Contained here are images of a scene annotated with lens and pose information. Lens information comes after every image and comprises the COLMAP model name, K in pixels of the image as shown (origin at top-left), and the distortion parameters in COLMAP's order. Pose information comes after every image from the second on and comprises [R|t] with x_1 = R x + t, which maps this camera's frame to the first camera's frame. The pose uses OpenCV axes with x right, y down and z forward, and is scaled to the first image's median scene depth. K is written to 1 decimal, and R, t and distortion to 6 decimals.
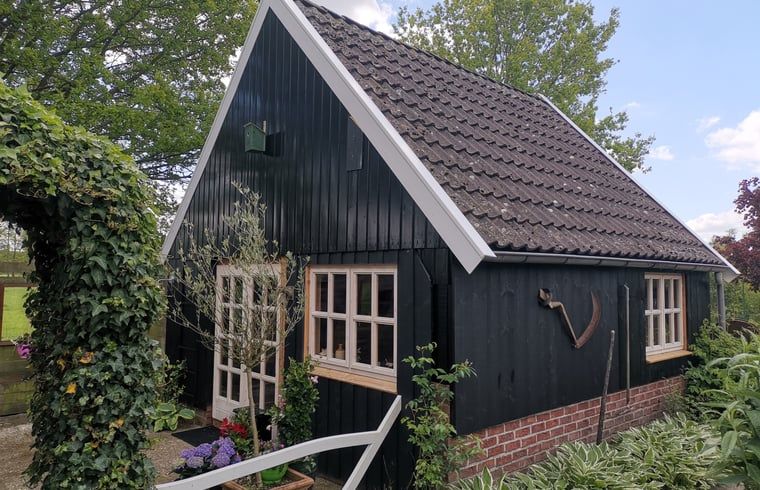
lens RADIAL K [[564.0, 0, 381.9], [0, 564.0, 242.4], [0, 0, 1]] dist [0.038189, -0.024731]
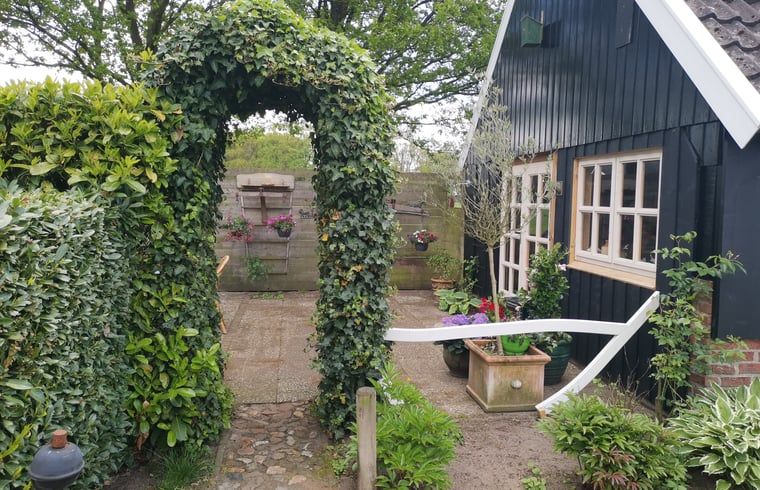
lens RADIAL K [[564.0, 0, 379.2], [0, 564.0, 246.0], [0, 0, 1]] dist [0.038189, -0.024731]
pose [[0.831588, 0.050707, -0.553073, 0.183886], [0.027672, 0.990804, 0.132446, 0.071542], [0.554703, -0.125445, 0.822537, -0.000086]]
